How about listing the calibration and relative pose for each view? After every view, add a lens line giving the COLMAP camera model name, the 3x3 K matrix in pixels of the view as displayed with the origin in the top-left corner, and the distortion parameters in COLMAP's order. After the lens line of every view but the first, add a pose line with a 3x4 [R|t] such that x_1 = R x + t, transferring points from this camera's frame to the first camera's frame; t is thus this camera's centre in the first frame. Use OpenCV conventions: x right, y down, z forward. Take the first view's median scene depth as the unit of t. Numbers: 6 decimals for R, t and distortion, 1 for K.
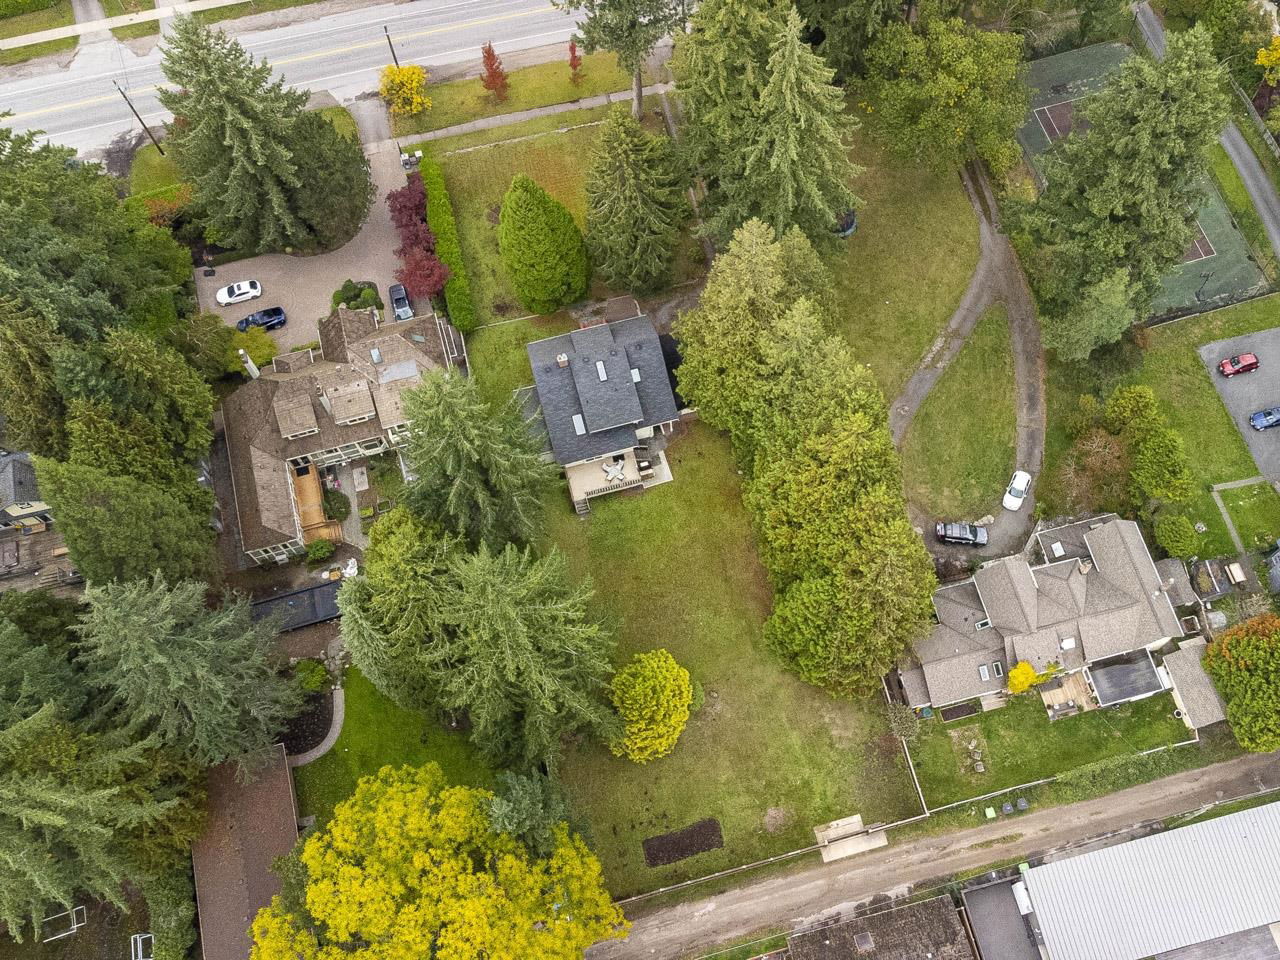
lens RADIAL K [[1302.6, 0, 696.5], [0, 1302.6, 434.5], [0, 0, 1]] dist [0.015142, 0.000000]
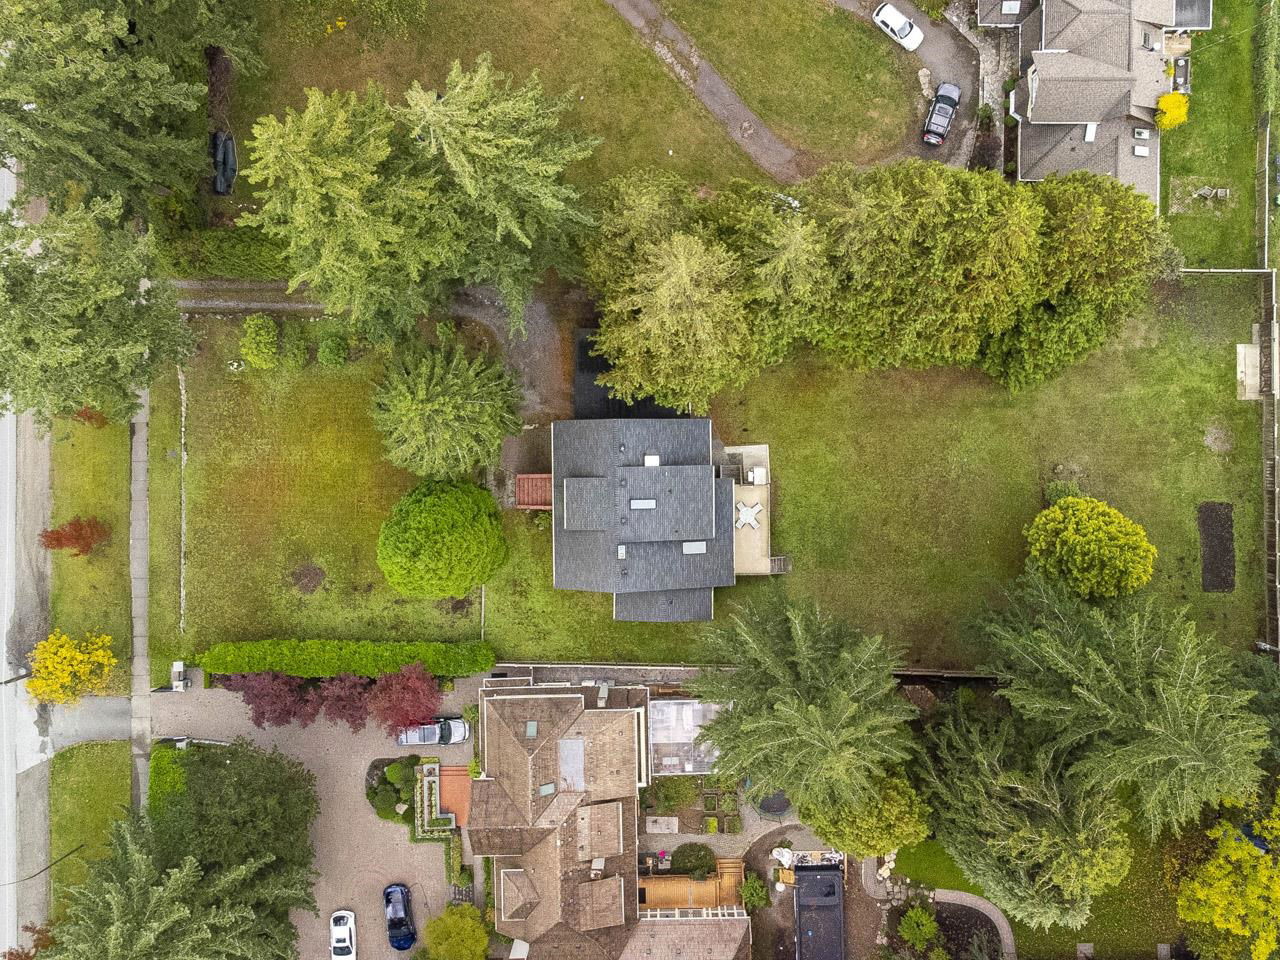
lens RADIAL K [[1302.6, 0, 633.4], [0, 1302.6, 483.3], [0, 0, 1]] dist [0.015142, 0.000000]
pose [[0.259044, -0.965825, -0.008809, -0.055597], [0.876998, 0.231379, 0.421115, -0.368721], [-0.404685, -0.116813, 0.906965, 0.318471]]
